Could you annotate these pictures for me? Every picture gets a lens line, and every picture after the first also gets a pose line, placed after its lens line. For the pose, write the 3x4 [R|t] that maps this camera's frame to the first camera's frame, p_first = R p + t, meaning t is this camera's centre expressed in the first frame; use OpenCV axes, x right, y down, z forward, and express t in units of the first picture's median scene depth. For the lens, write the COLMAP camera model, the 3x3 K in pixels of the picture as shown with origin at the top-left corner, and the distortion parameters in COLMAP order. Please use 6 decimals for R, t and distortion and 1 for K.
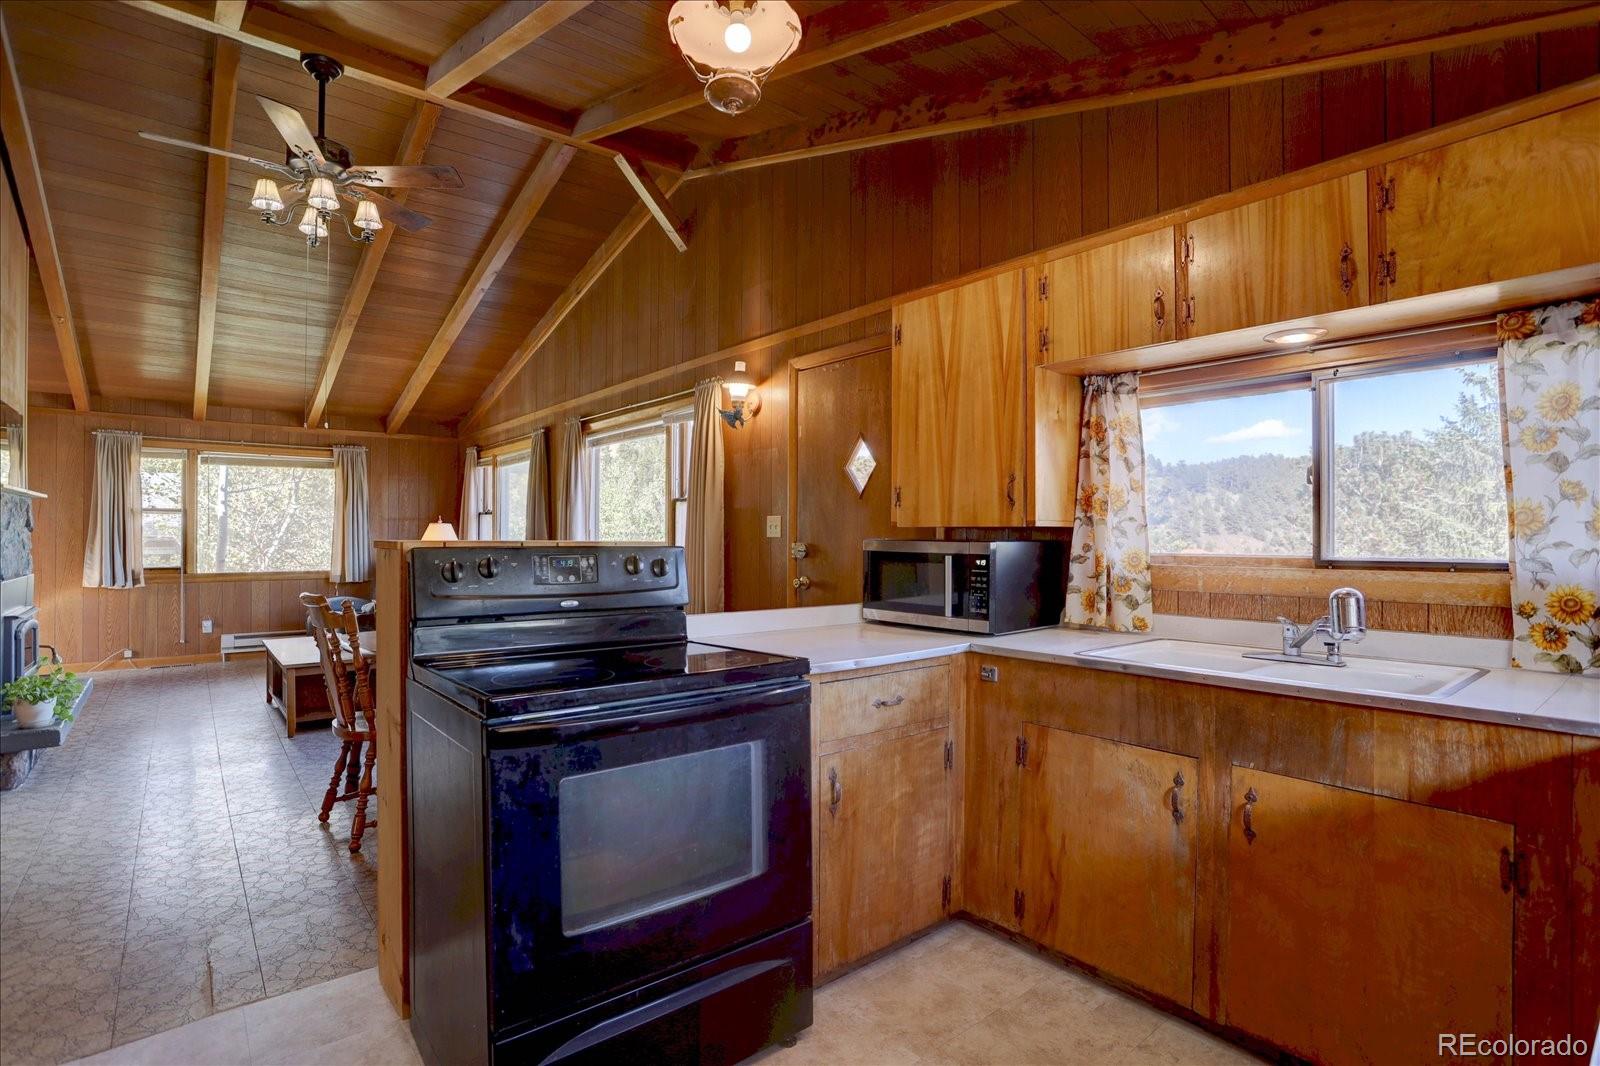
lens RADIAL K [[785.7, 0, 801.5], [0, 785.7, 537.3], [0, 0, 1]] dist [-0.052592, 0.018655]
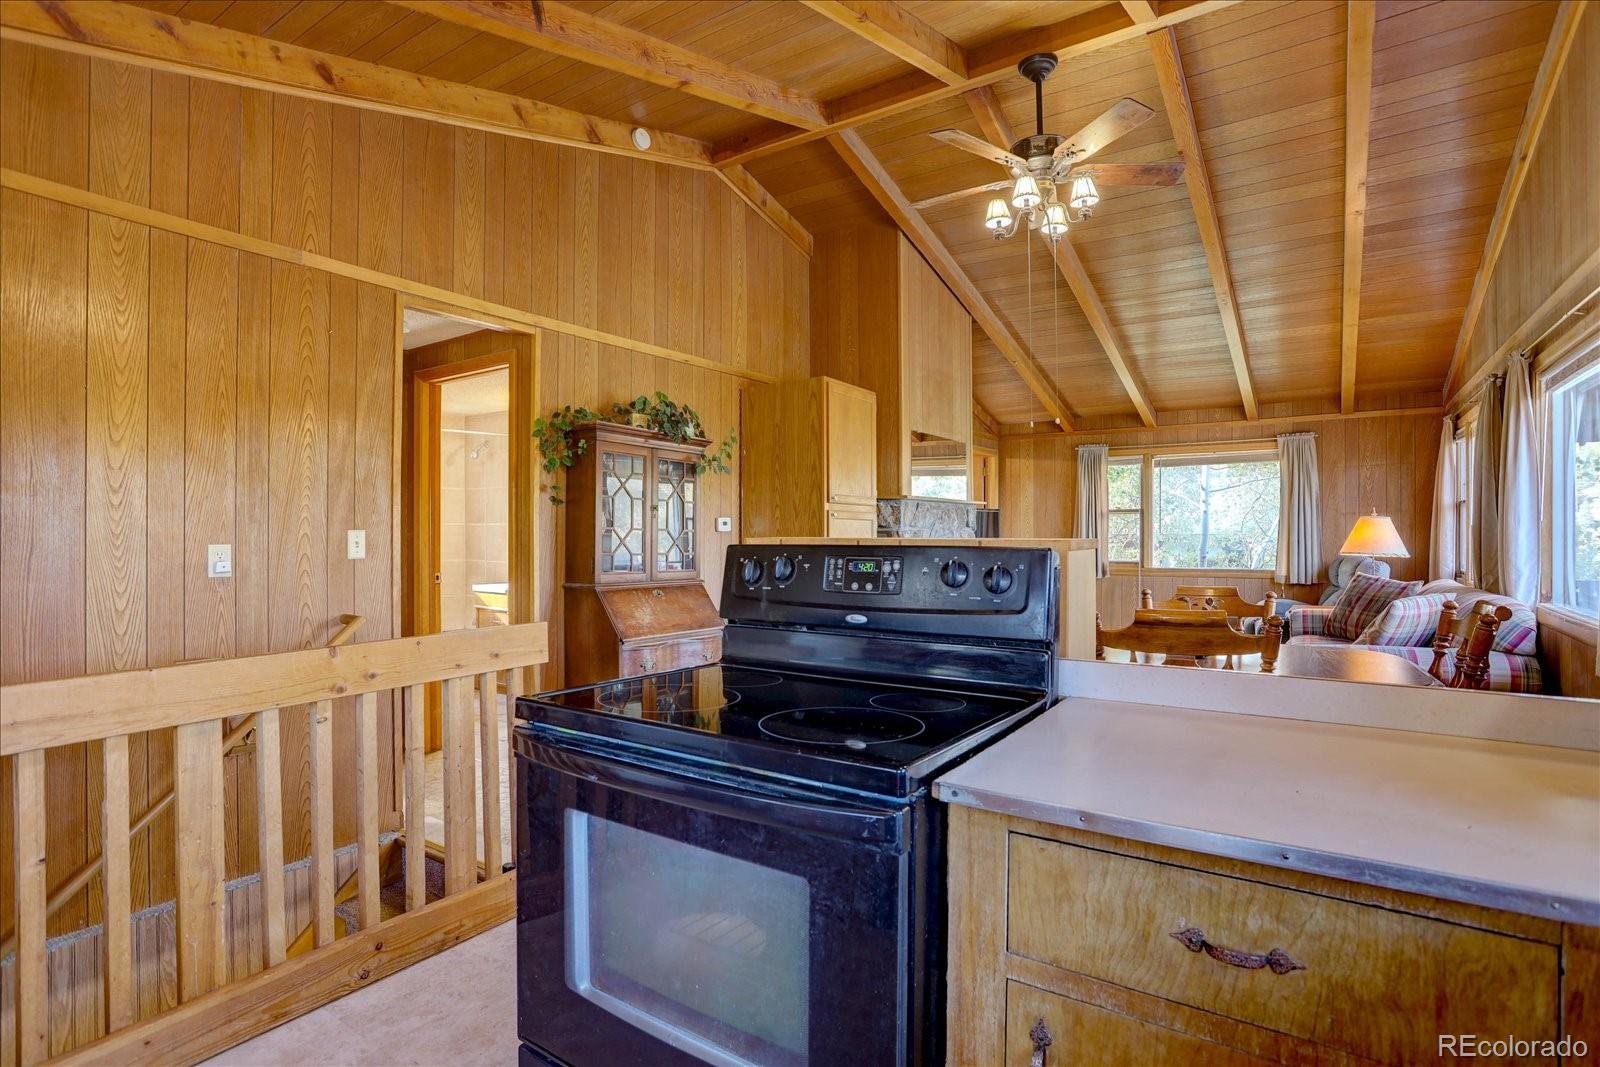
lens RADIAL K [[785.7, 0, 801.5], [0, 785.7, 537.8], [0, 0, 1]] dist [-0.052592, 0.018655]
pose [[0.287160, 0.000945, -0.957882, 0.524169], [0.002548, 0.999995, 0.001750, 0.002688], [0.957879, -0.002944, 0.287157, 0.860558]]
